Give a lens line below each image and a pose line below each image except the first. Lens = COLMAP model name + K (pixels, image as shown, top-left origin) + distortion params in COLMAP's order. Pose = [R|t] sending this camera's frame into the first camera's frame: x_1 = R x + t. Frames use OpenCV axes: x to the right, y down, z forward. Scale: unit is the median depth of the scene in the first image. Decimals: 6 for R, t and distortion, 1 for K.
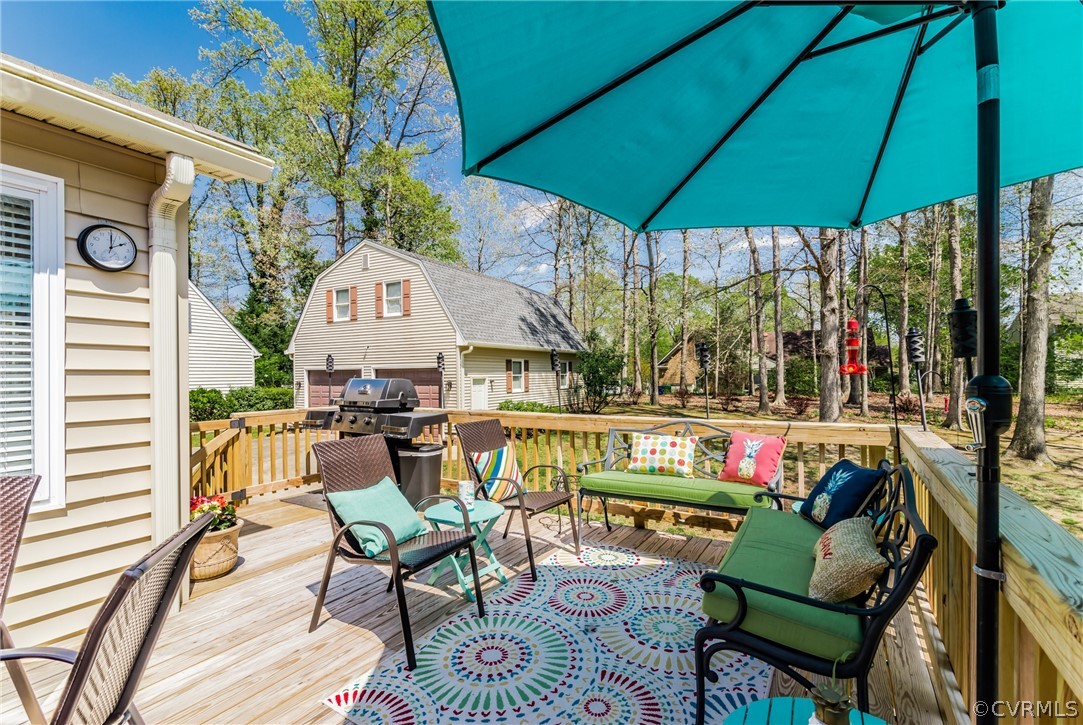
lens RADIAL K [[490.9, 0, 539.1], [0, 490.9, 371.9], [0, 0, 1]] dist [-0.012633, 0.000066]
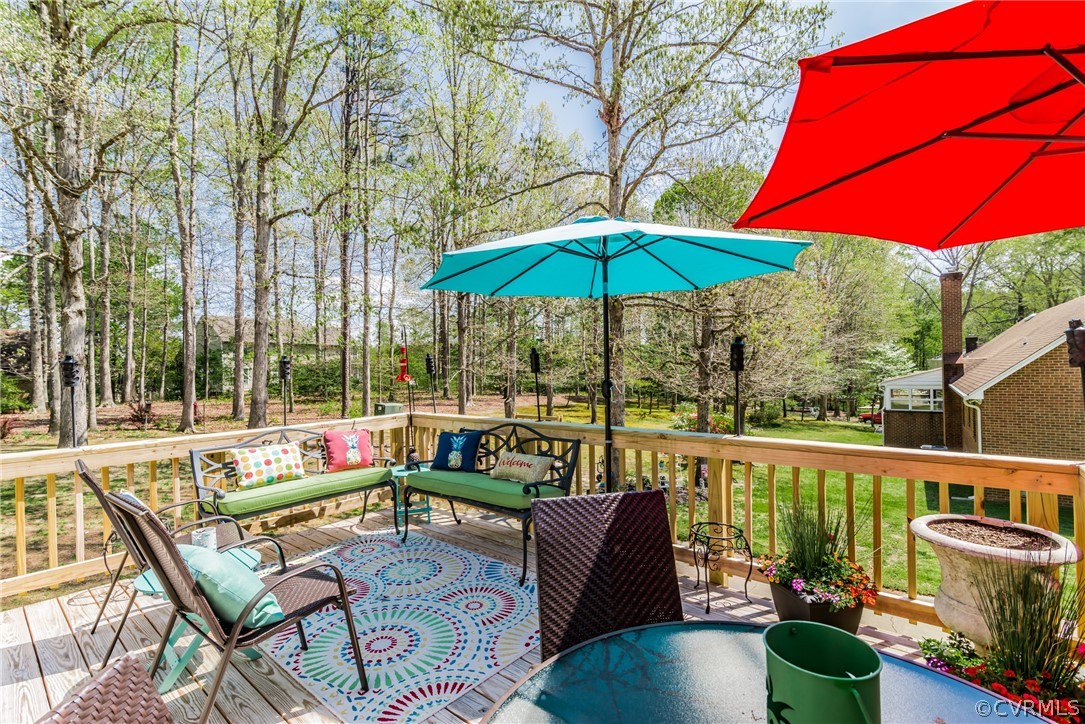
lens RADIAL K [[491.8, 0, 541.5], [0, 491.8, 364.6], [0, 0, 1]] dist [-0.012633, 0.000066]
pose [[0.134497, 0.014425, 0.990809, -0.708708], [0.017495, 0.999704, -0.016929, -0.013347], [-0.990760, 0.019611, 0.134205, 0.301154]]
